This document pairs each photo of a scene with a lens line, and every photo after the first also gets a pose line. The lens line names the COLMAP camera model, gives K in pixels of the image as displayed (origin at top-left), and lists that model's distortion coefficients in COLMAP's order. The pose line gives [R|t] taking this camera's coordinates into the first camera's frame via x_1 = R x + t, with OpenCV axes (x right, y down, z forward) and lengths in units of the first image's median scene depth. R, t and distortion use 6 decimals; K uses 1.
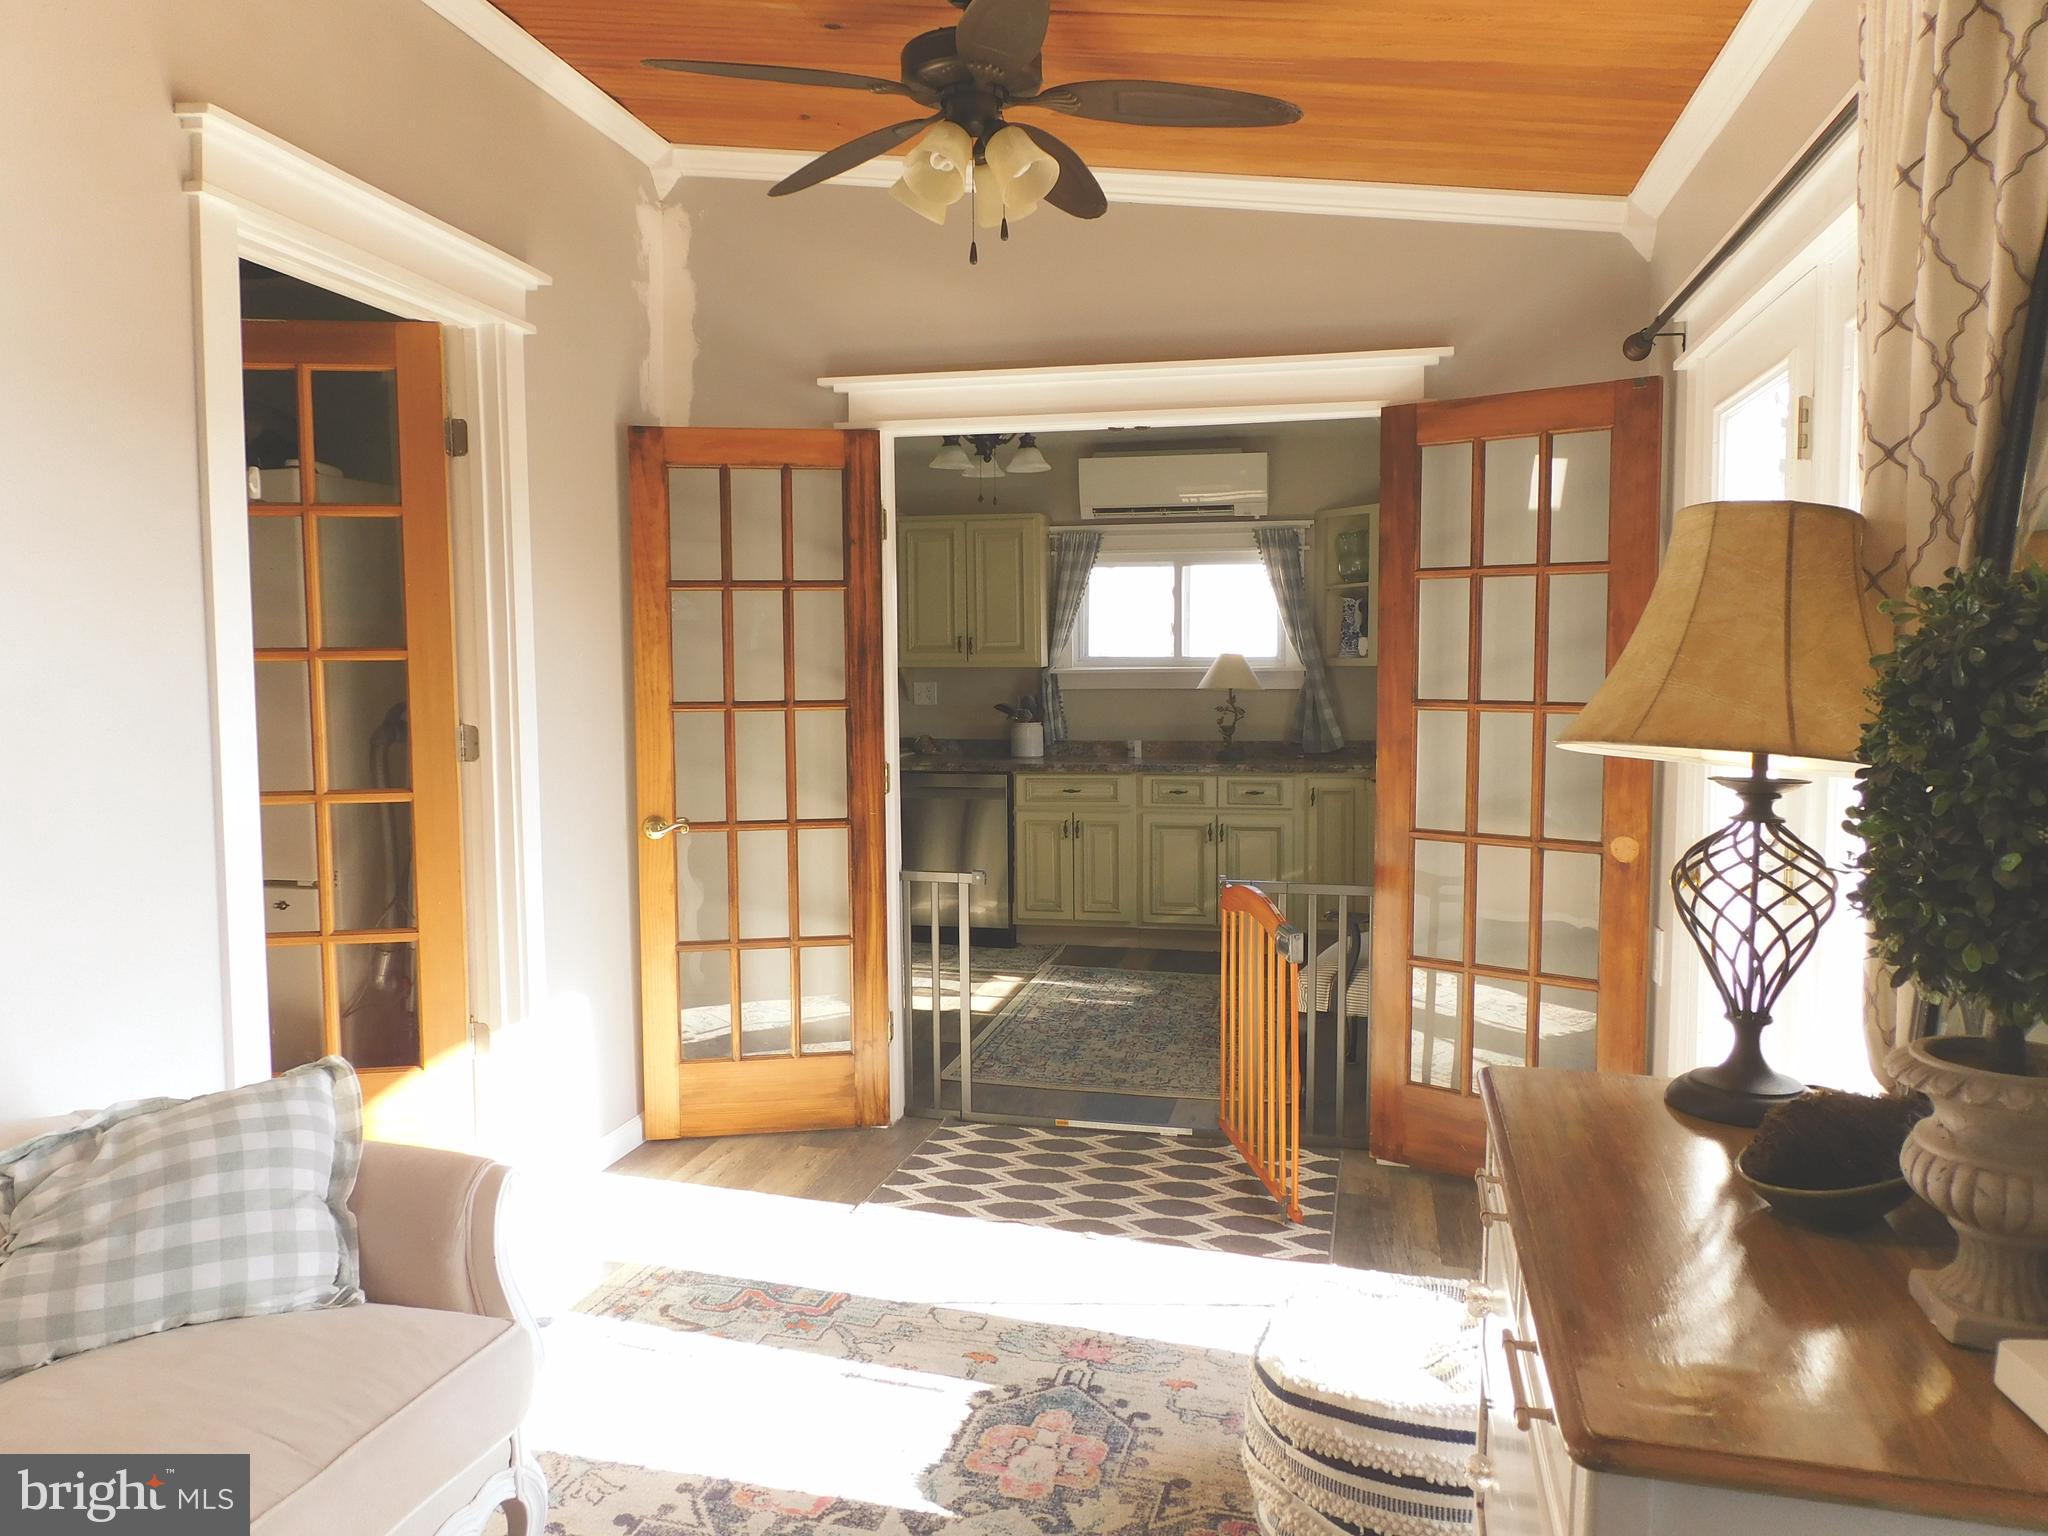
lens RADIAL K [[1449.2, 0, 1022.5], [0, 1449.2, 767.7], [0, 0, 1]] dist [-0.012346, -0.002583]
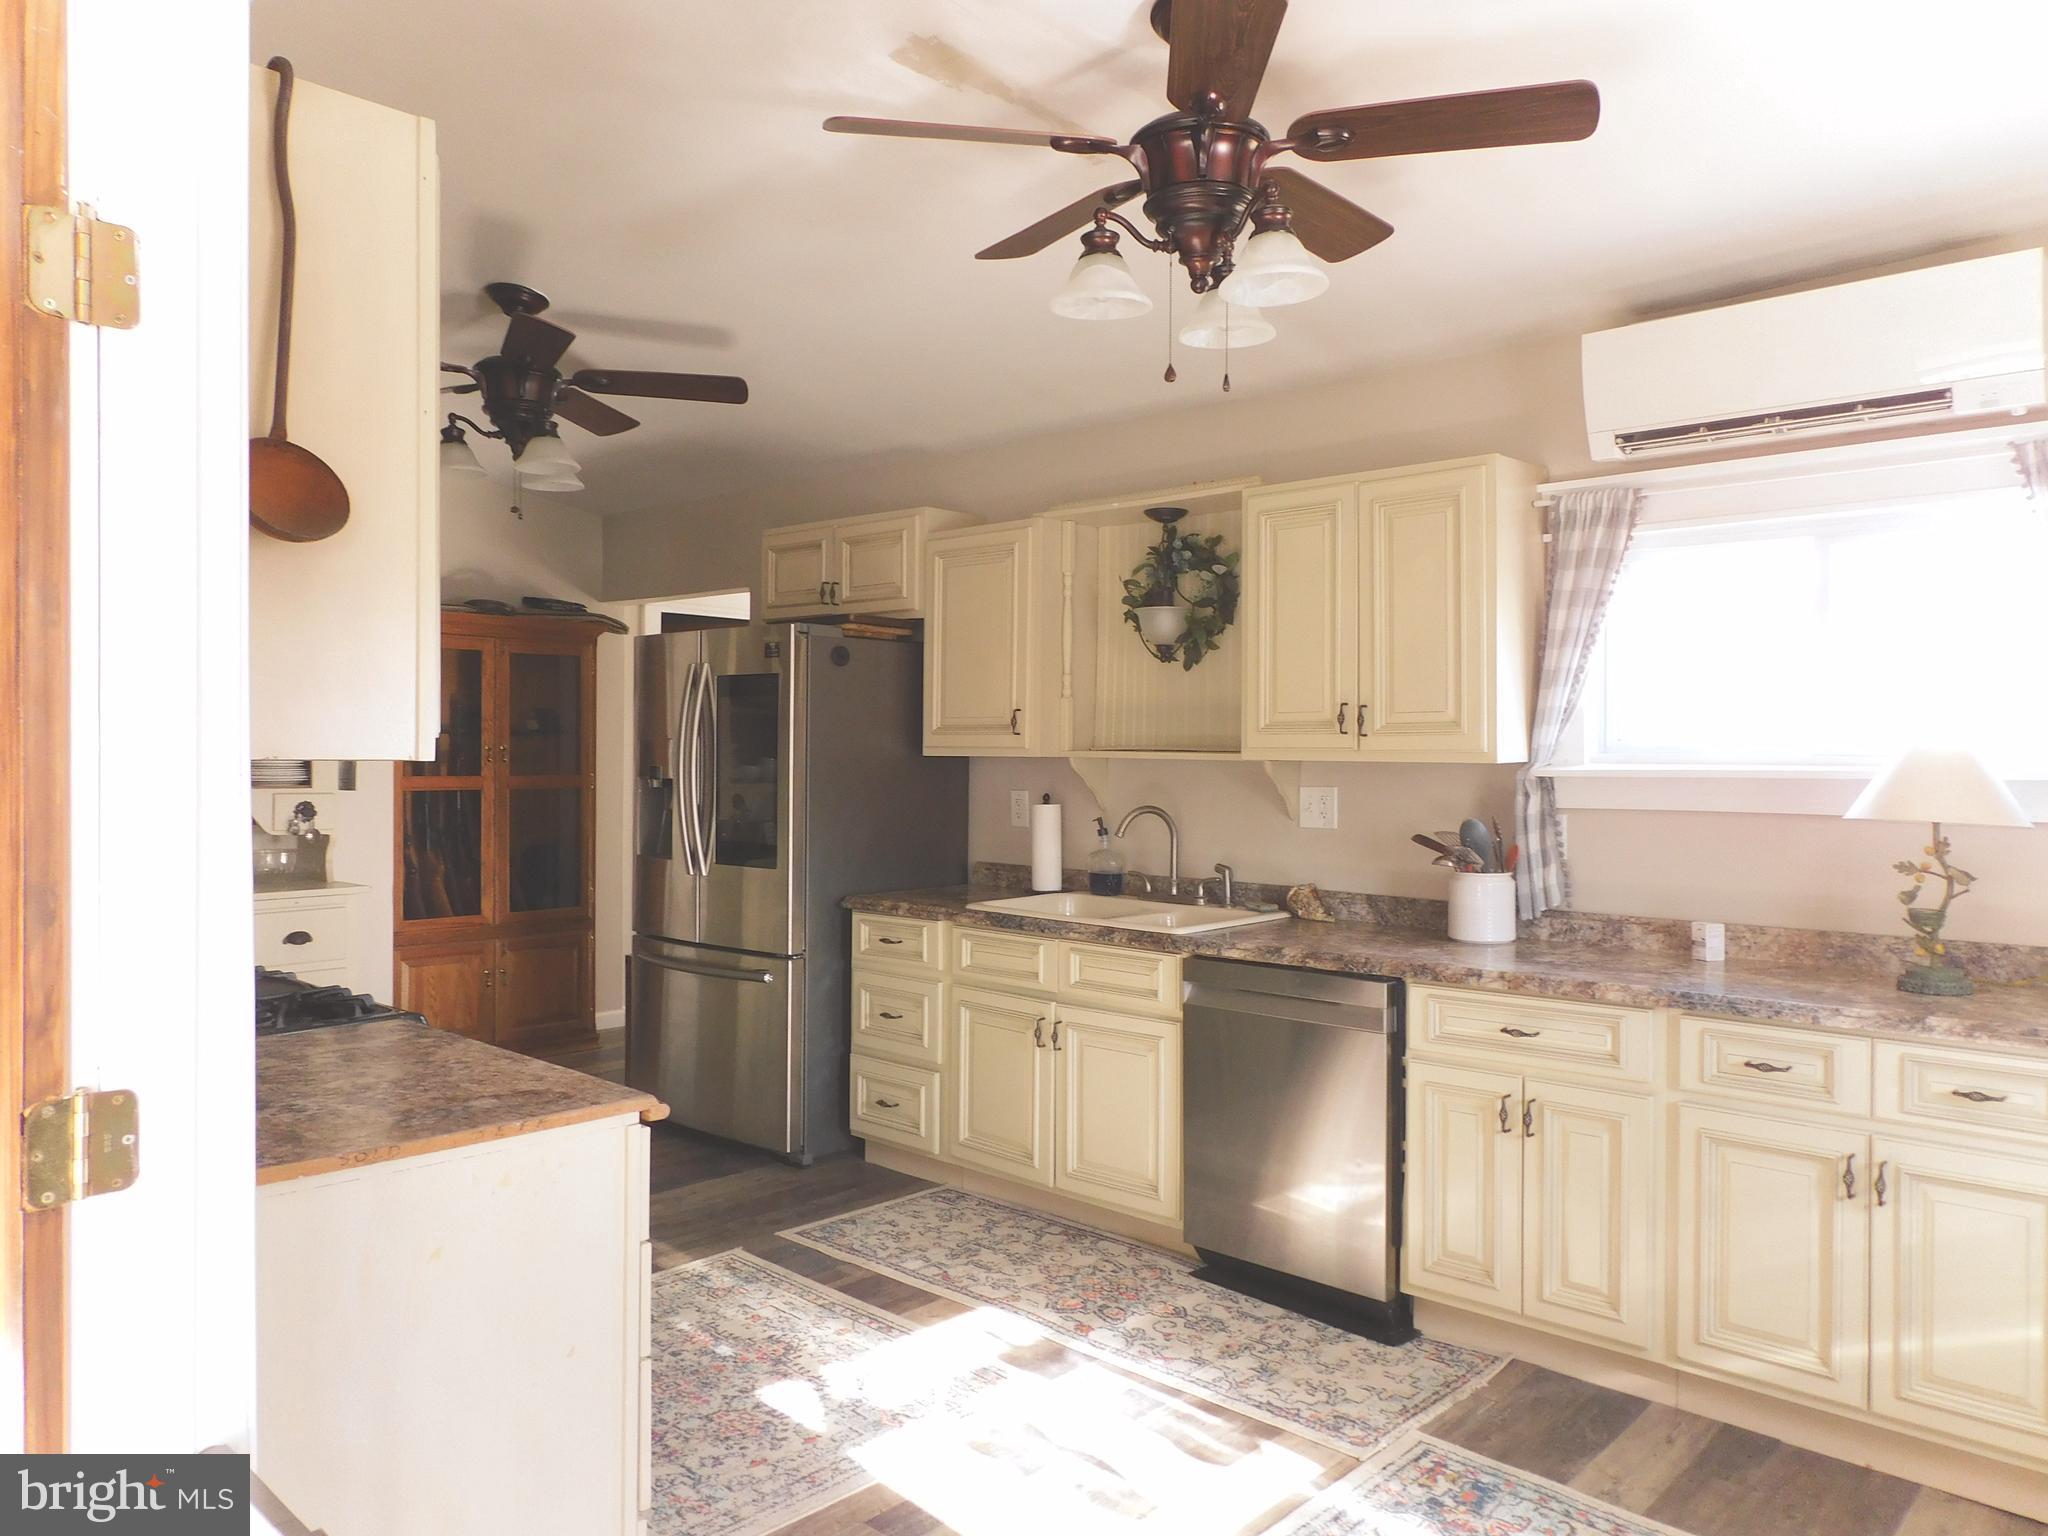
lens RADIAL K [[1449.2, 0, 1028.8], [0, 1449.2, 770.3], [0, 0, 1]] dist [-0.012346, -0.002583]
pose [[0.862728, 0.014944, -0.505447, 0.125197], [-0.044890, 0.997880, -0.047118, -0.036883], [0.503672, 0.063339, 0.861570, 0.498326]]
